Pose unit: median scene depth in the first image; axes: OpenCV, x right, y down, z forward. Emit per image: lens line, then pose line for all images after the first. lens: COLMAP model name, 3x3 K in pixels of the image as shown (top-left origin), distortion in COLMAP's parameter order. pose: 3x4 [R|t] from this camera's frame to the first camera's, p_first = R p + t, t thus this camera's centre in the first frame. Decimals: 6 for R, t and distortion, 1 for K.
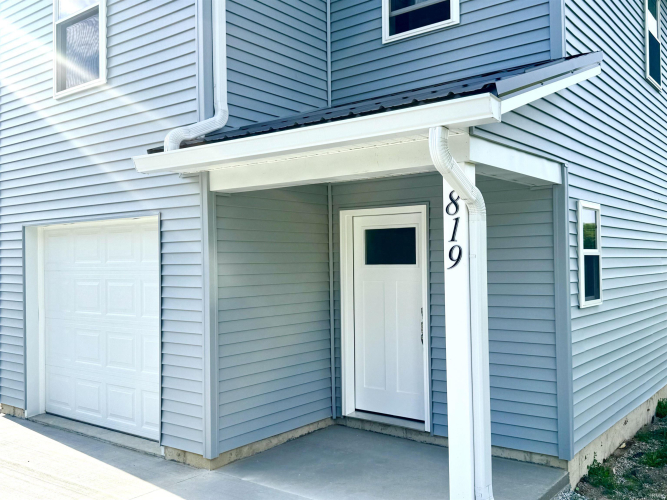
lens RADIAL K [[626.9, 0, 333.5], [0, 626.9, 250.0], [0, 0, 1]] dist [0.217358, -0.549160]
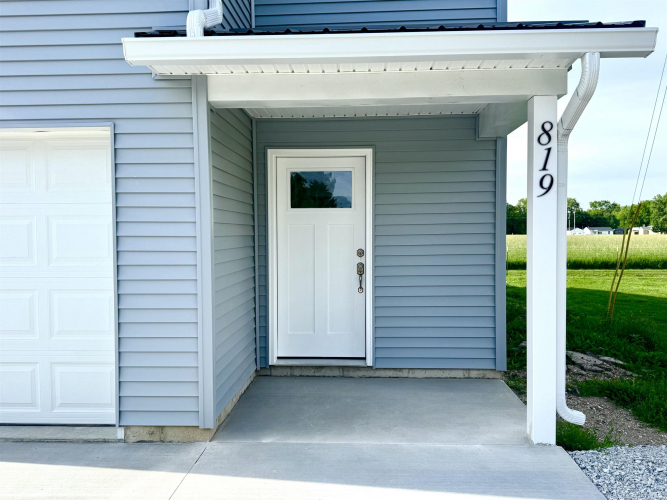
lens RADIAL K [[559.1, 0, 333.5], [0, 559.1, 250.0], [0, 0, 1]] dist [0.133014, -0.230392]
pose [[0.819179, -0.010126, 0.573449, -0.460846], [-0.014776, 0.999140, 0.038750, 0.062724], [-0.573348, -0.040217, 0.818324, 0.302697]]
